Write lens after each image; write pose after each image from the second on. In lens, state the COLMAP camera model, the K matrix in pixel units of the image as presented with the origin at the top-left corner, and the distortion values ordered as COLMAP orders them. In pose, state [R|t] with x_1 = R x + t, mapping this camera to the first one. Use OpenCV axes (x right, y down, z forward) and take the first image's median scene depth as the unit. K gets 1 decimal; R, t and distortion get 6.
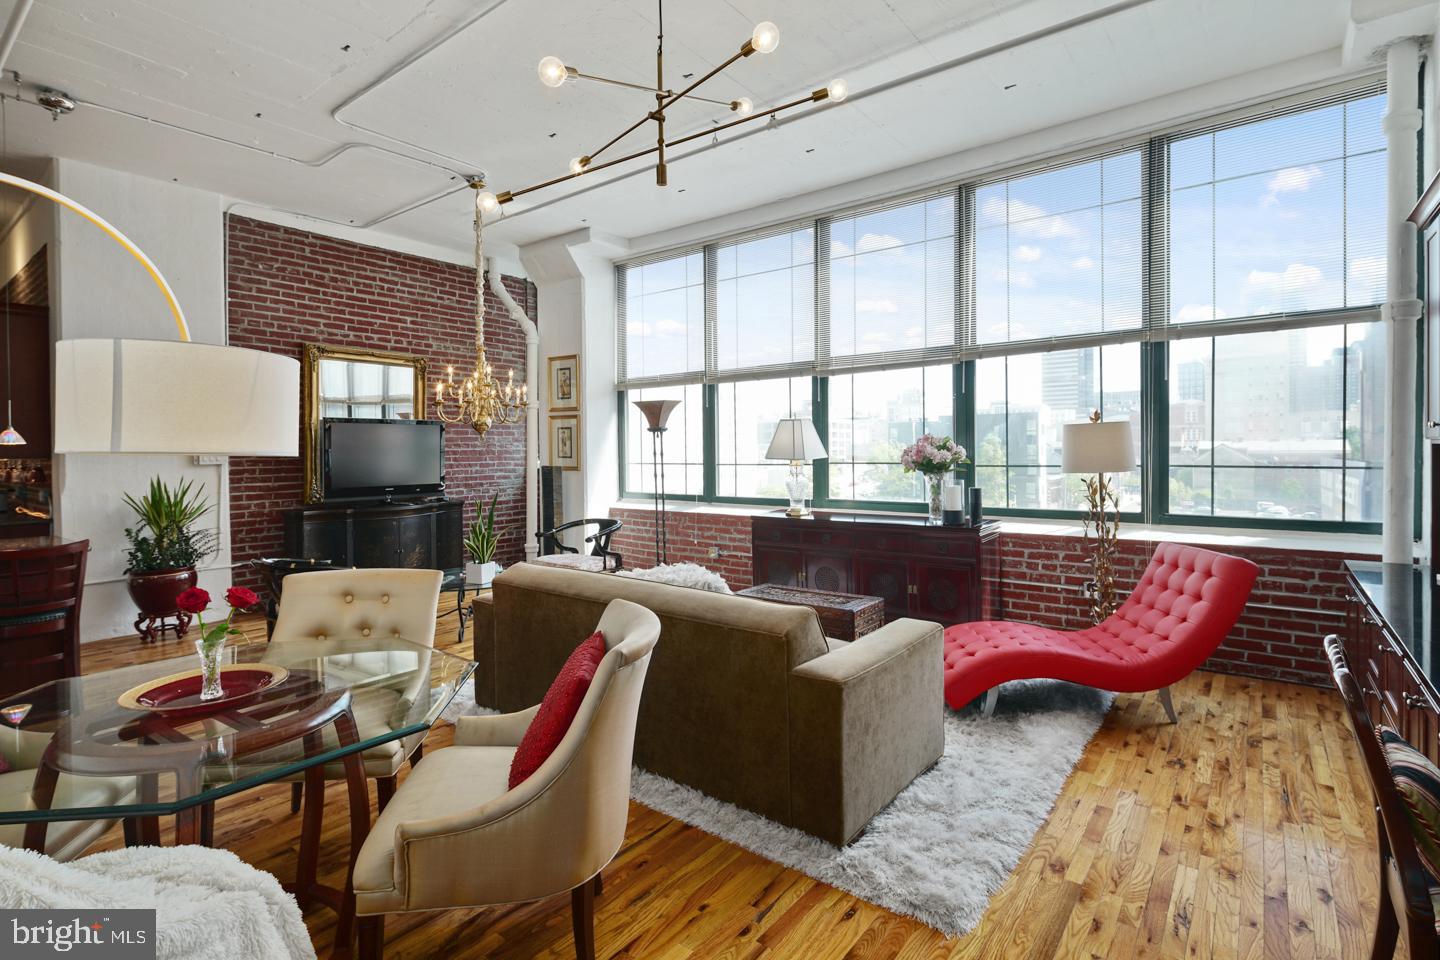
lens RADIAL K [[700.0, 0, 724.6], [0, 700.0, 455.4], [0, 0, 1]] dist [0.001357, -0.000537]
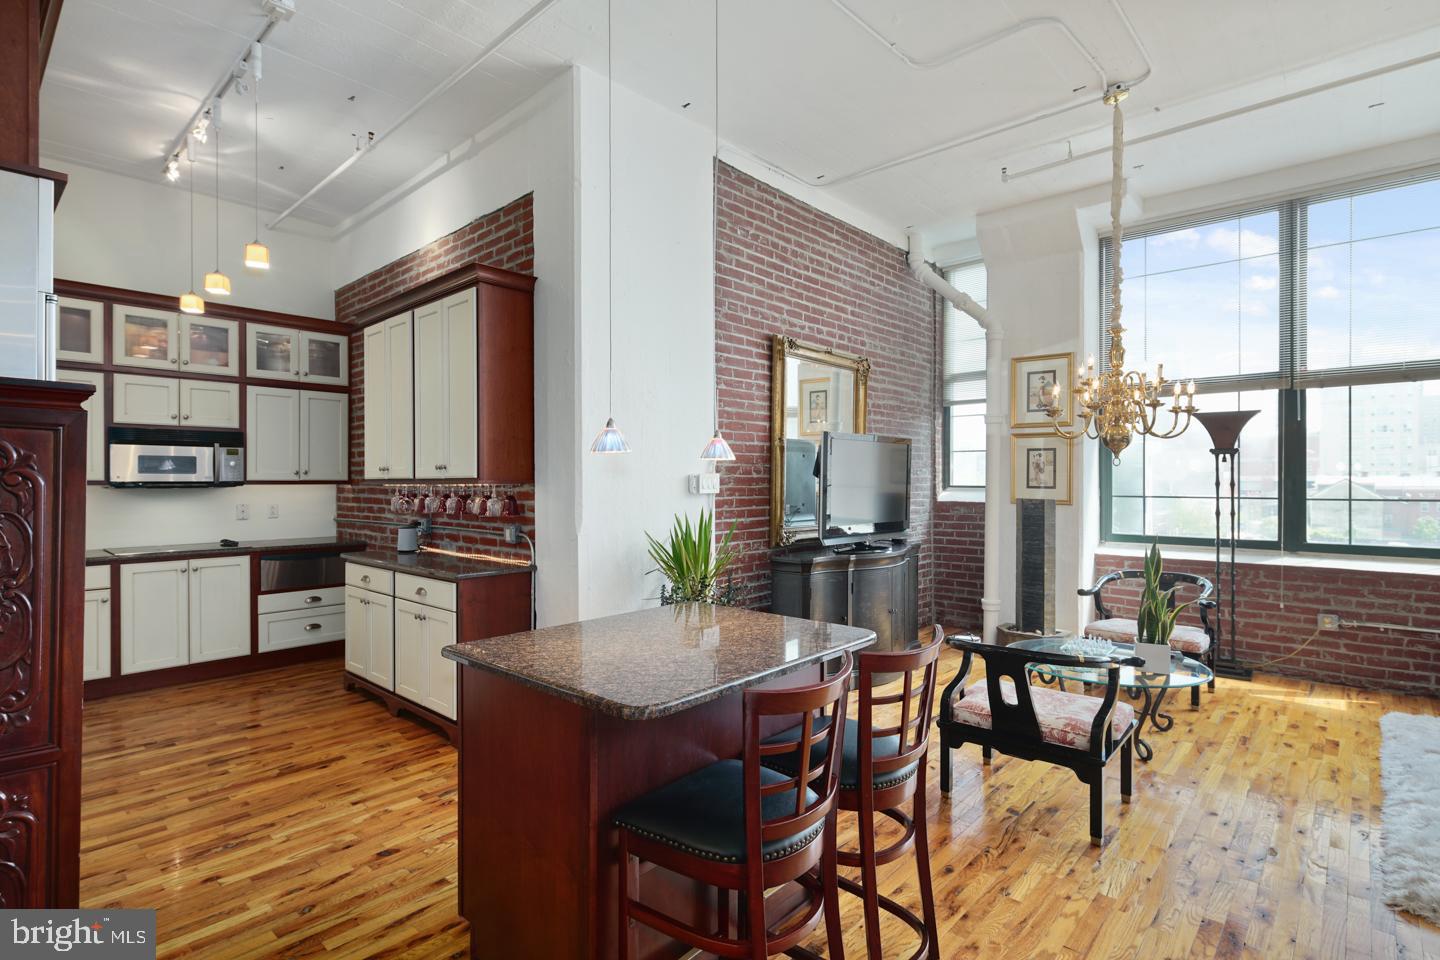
lens RADIAL K [[710.2, 0, 729.7], [0, 710.2, 484.2], [0, 0, 1]] dist [-0.006572, -0.000882]
pose [[0.996259, 0.007973, -0.086047, -0.560065], [-0.008202, 0.999964, -0.002313, 0.003741], [0.086025, 0.003010, 0.996288, 0.220556]]
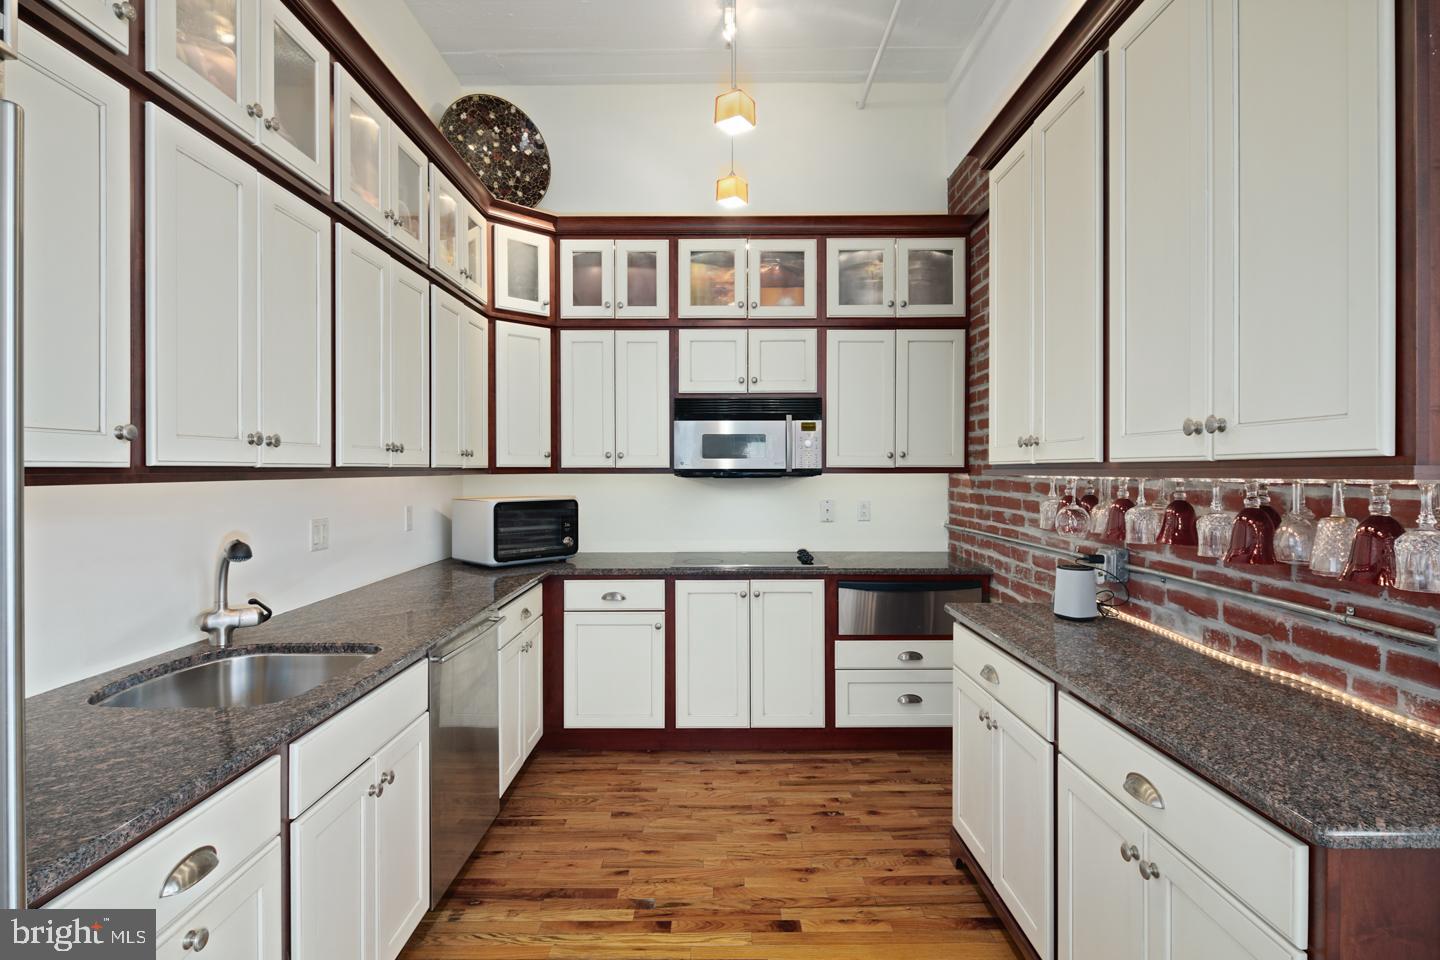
lens RADIAL K [[715.1, 0, 714.7], [0, 715.1, 472.2], [0, 0, 1]] dist [0.003362, -0.001458]
pose [[0.597724, 0.011647, -0.801617, -0.776156], [-0.010056, 0.999925, 0.007031, 0.002807], [0.801639, 0.003858, 0.597796, 0.565597]]
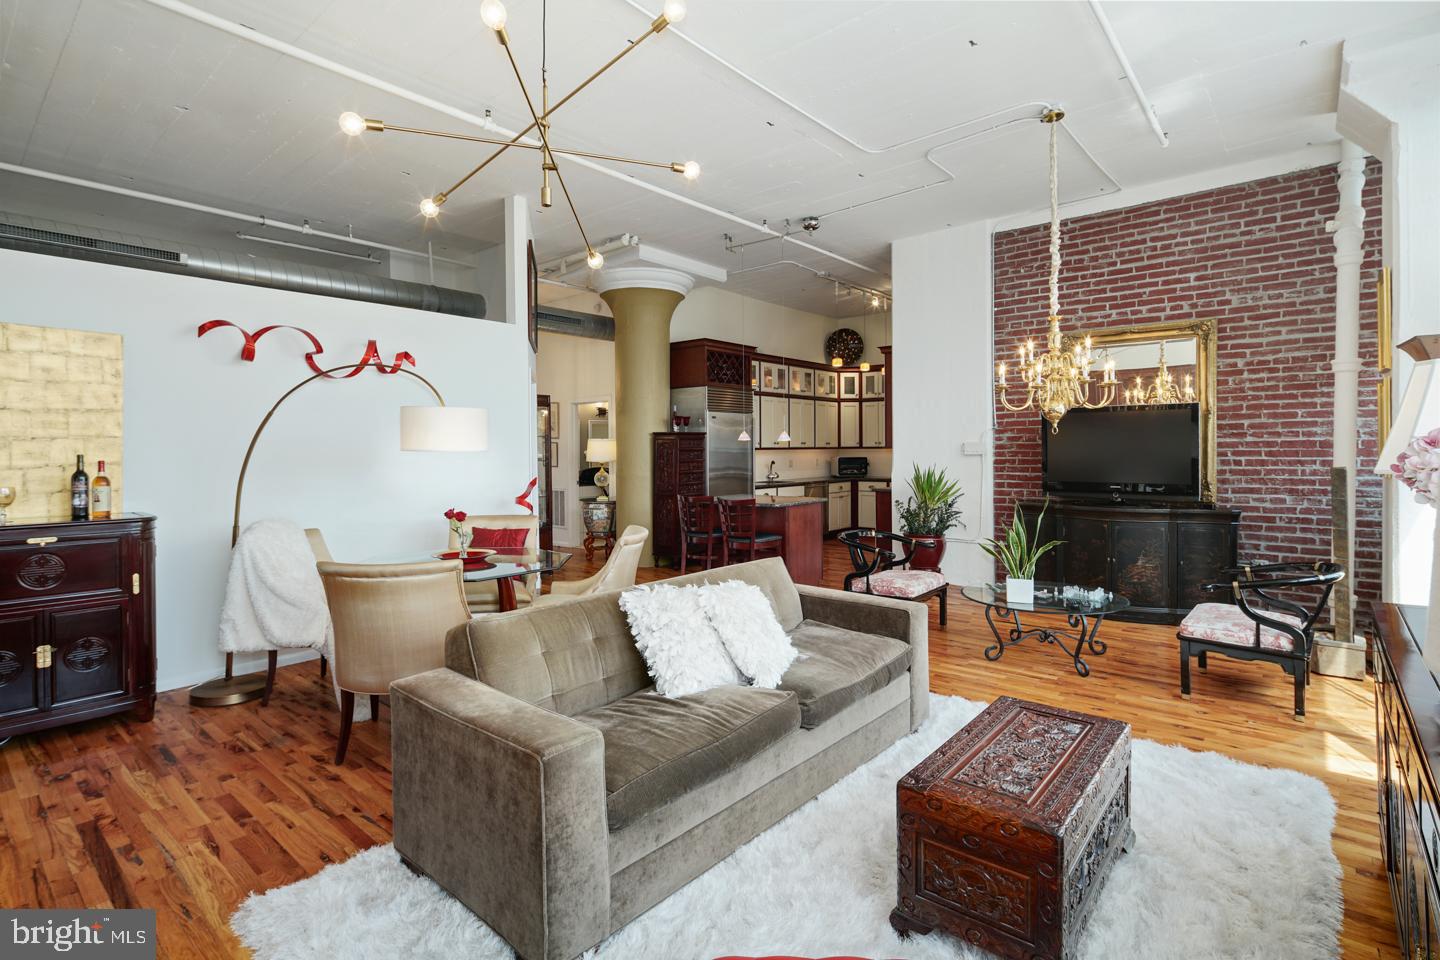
lens RADIAL K [[700.0, 0, 724.6], [0, 700.0, 455.4], [0, 0, 1]] dist [0.001357, -0.000537]
pose [[-0.051085, 0.017653, -0.998538, 0.404621], [-0.000908, 0.999843, 0.017722, -0.005103], [0.998694, 0.001812, -0.051061, 0.556755]]
